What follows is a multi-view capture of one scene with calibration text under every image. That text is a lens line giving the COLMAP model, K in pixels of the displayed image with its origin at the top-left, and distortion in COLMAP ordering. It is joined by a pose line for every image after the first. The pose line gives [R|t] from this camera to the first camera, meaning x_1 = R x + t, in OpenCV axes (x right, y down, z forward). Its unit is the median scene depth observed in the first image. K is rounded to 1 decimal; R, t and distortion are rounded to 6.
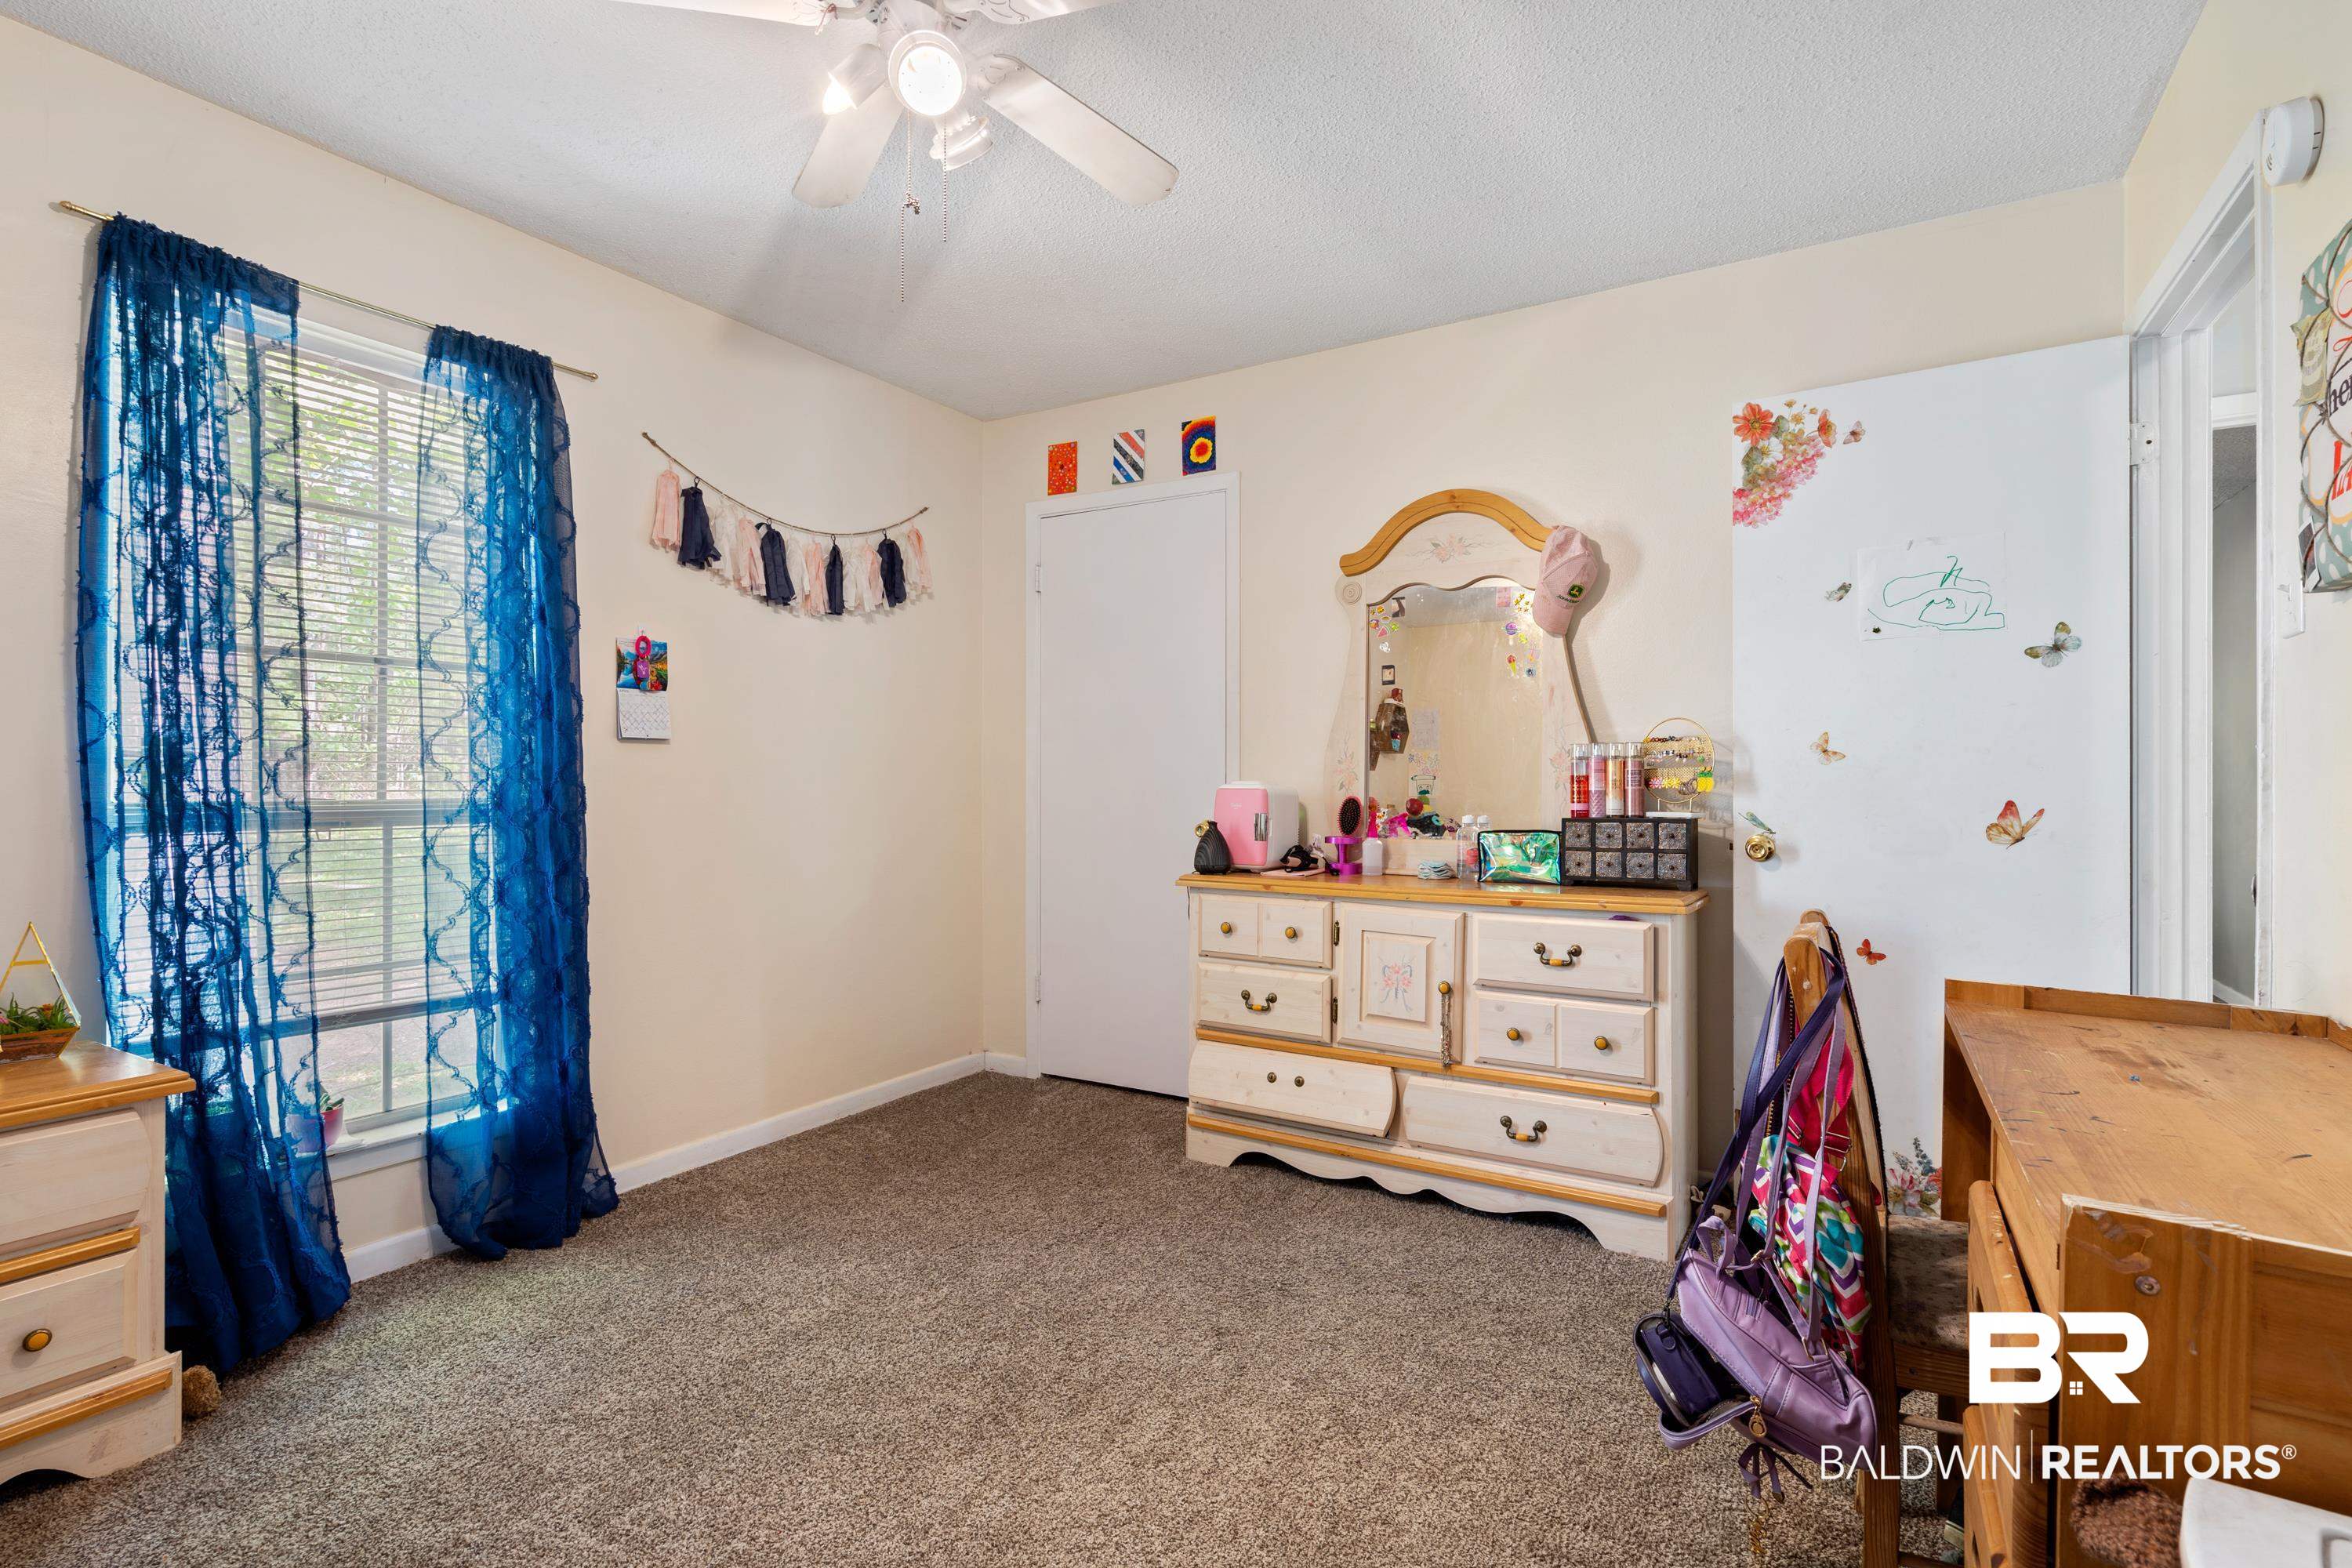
lens RADIAL K [[1086.8, 0, 1187.8], [0, 1086.8, 788.3], [0, 0, 1]] dist [-0.003922, 0.002695]
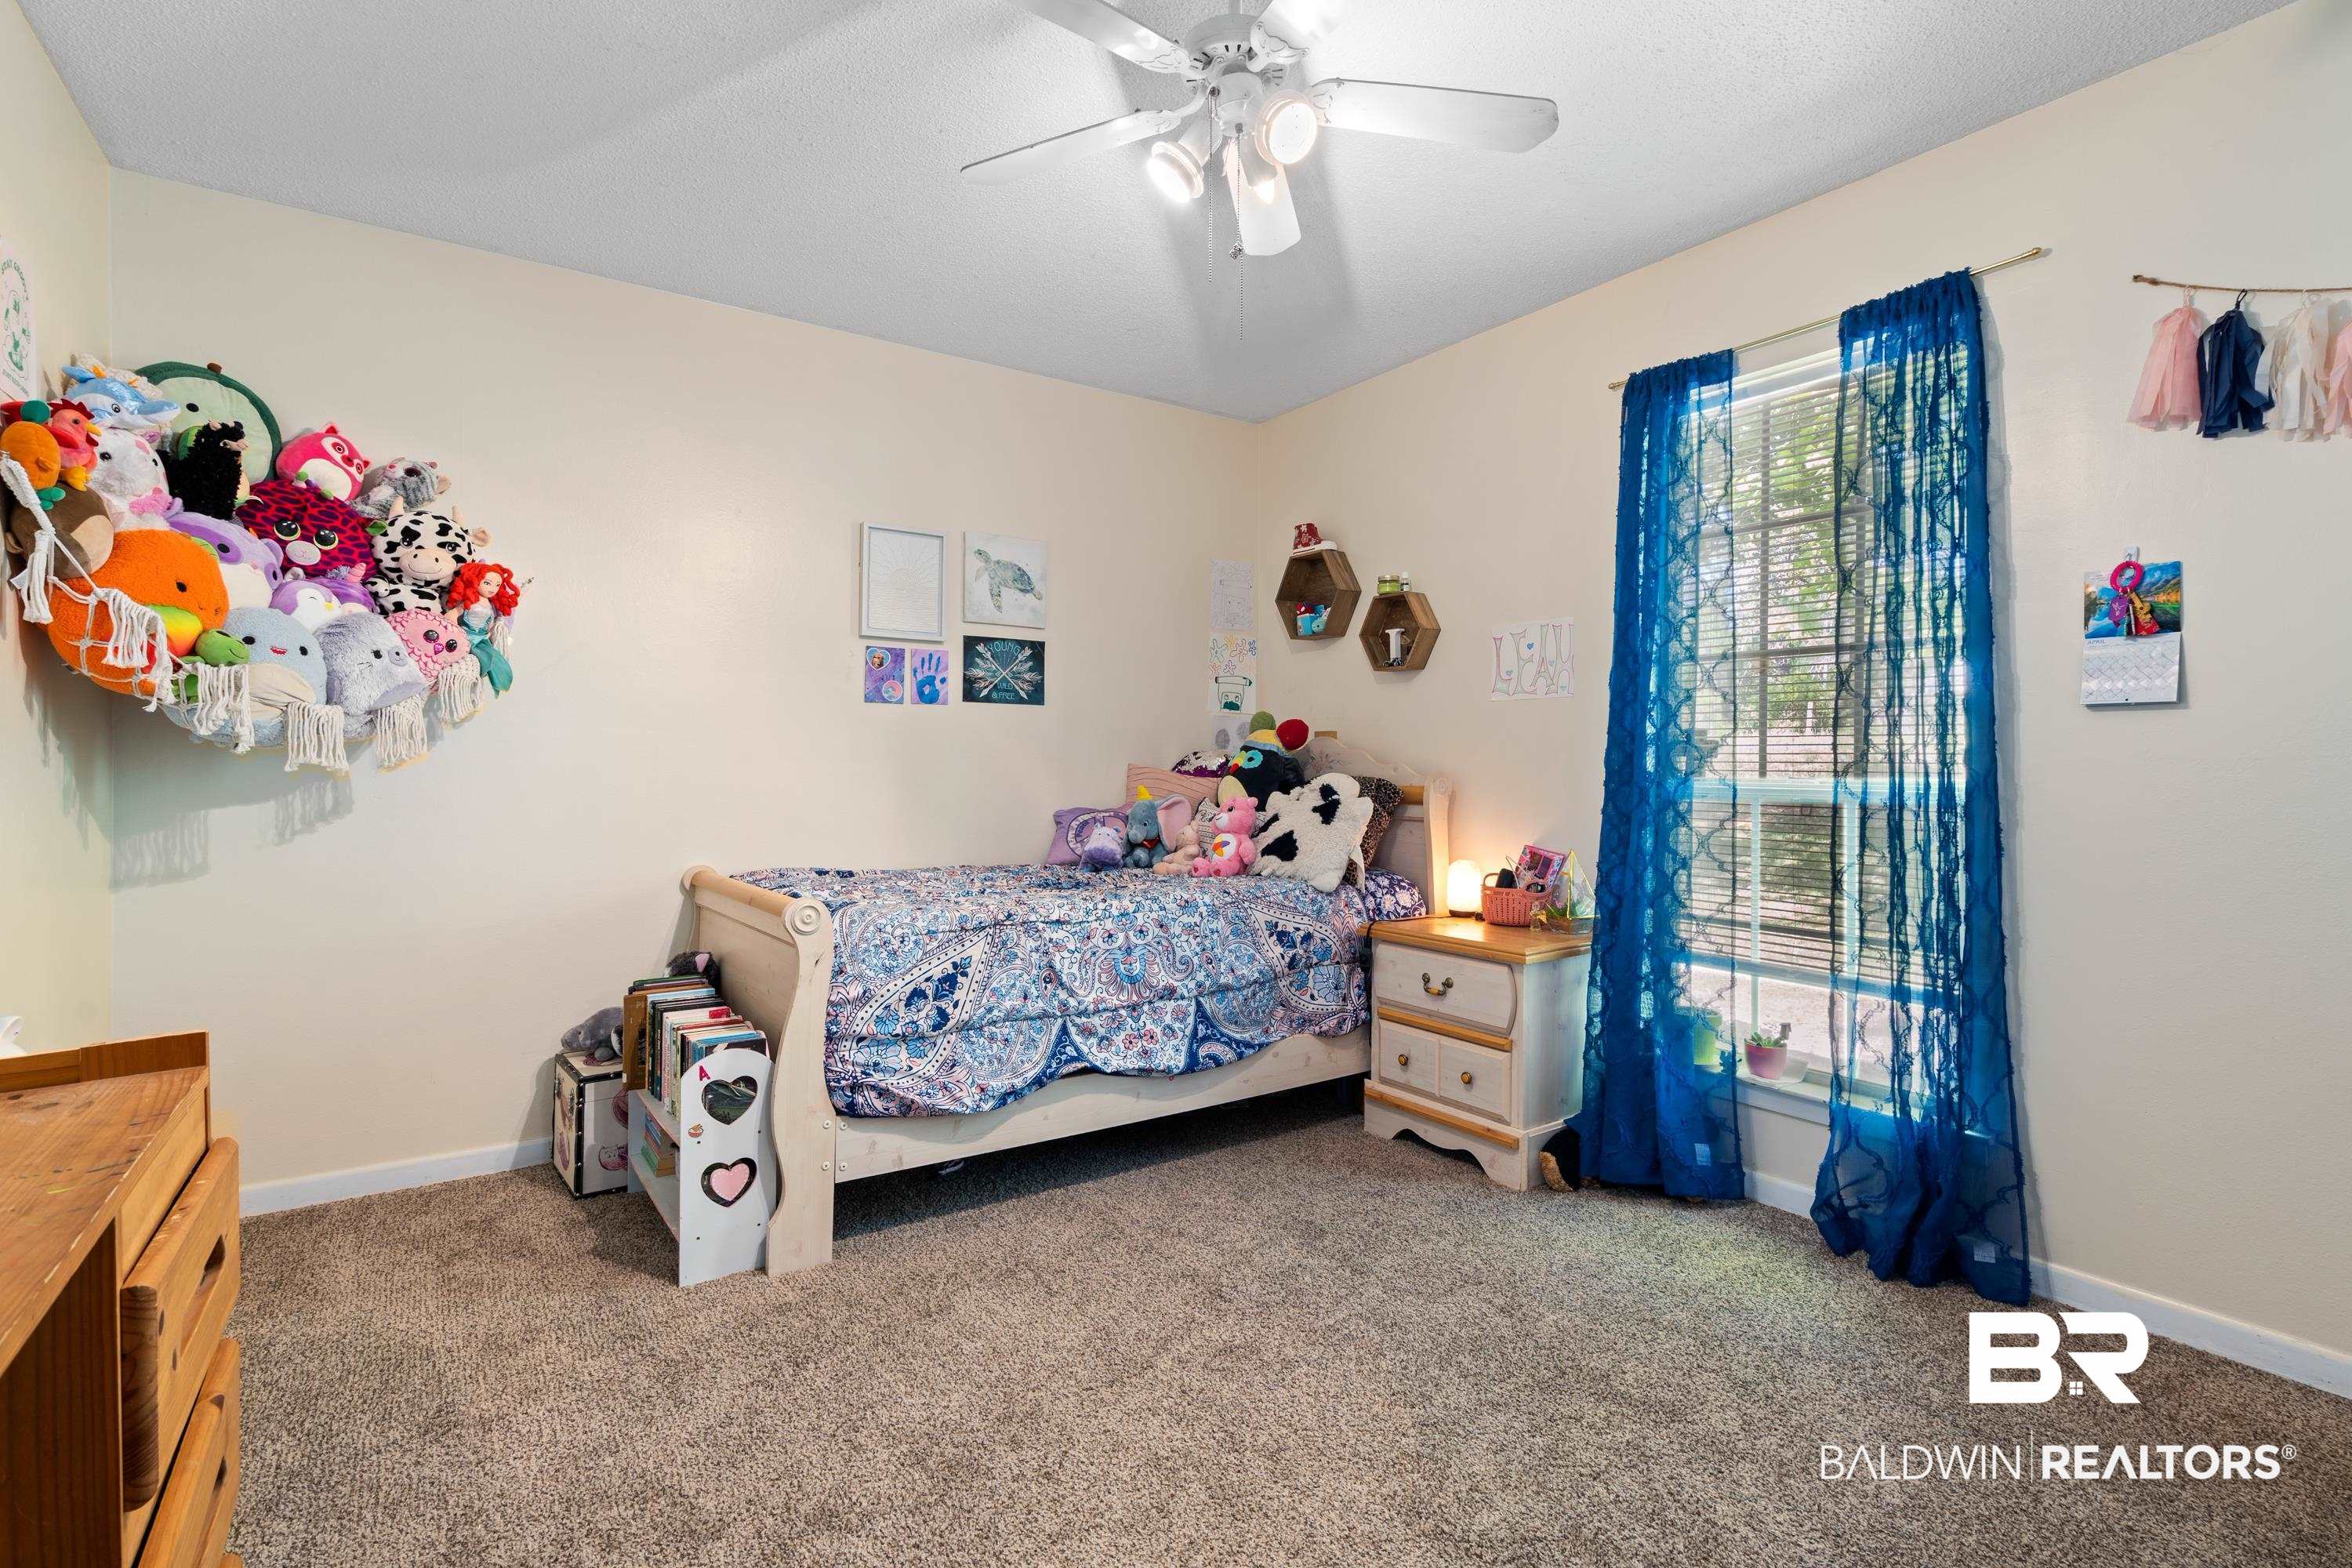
lens RADIAL K [[1086.8, 0, 1190.9], [0, 1086.8, 761.8], [0, 0, 1]] dist [-0.003922, 0.002695]
pose [[-0.413197, 0.007679, -0.910609, 0.459512], [-0.003264, 0.999946, 0.009913, -0.014949], [0.910636, 0.007069, -0.413149, 0.824537]]
